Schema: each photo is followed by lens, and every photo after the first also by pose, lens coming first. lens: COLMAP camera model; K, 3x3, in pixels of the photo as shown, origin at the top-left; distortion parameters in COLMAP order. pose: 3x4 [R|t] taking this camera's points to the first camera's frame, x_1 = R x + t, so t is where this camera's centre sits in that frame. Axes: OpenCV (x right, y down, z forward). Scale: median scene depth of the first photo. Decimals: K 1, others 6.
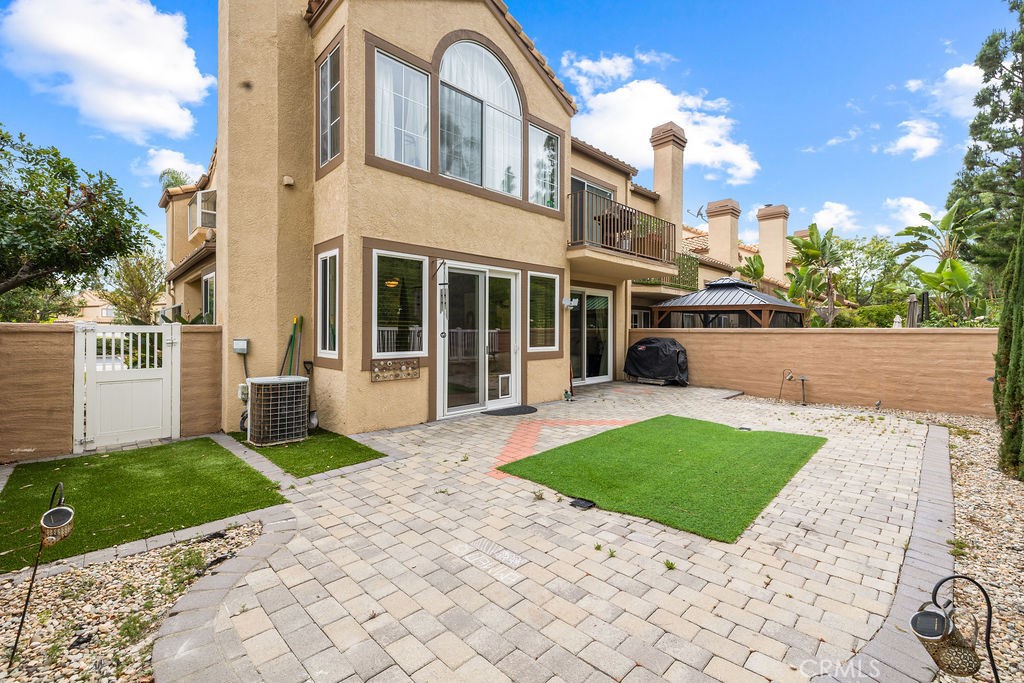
lens RADIAL K [[429.2, 0, 507.9], [0, 429.2, 333.8], [0, 0, 1]] dist [-0.004380, 0.000281]
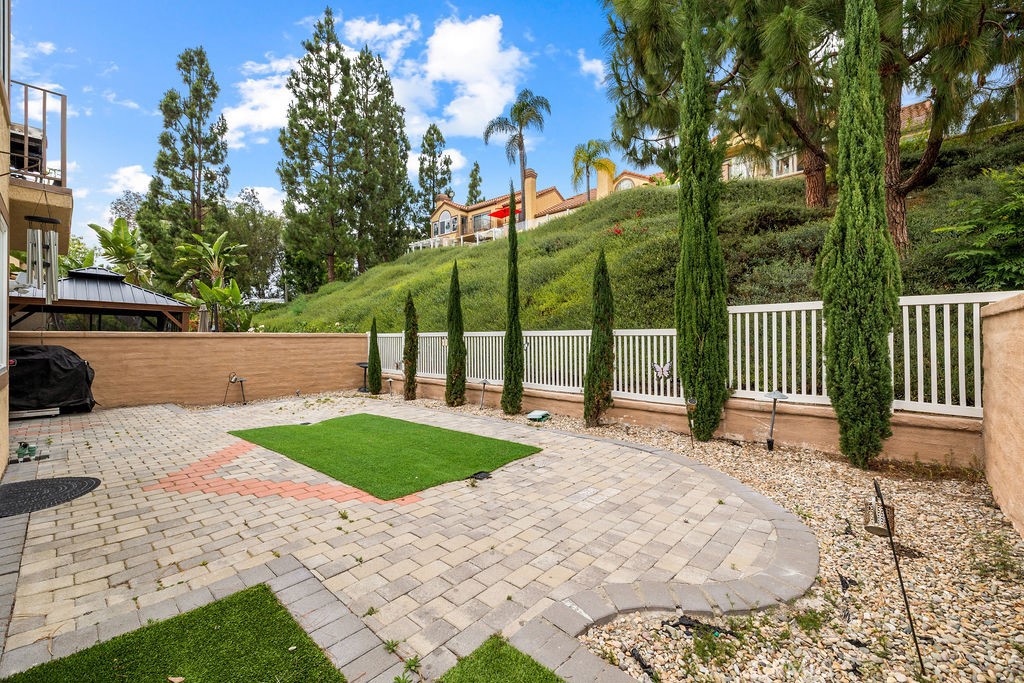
lens RADIAL K [[429.2, 0, 504.3], [0, 429.2, 339.4], [0, 0, 1]] dist [-0.004380, 0.000281]
pose [[-0.036935, -0.007346, 0.999291, -0.478063], [0.008166, 0.999937, 0.007652, 0.001363], [-0.999284, 0.008443, -0.036873, 0.451672]]
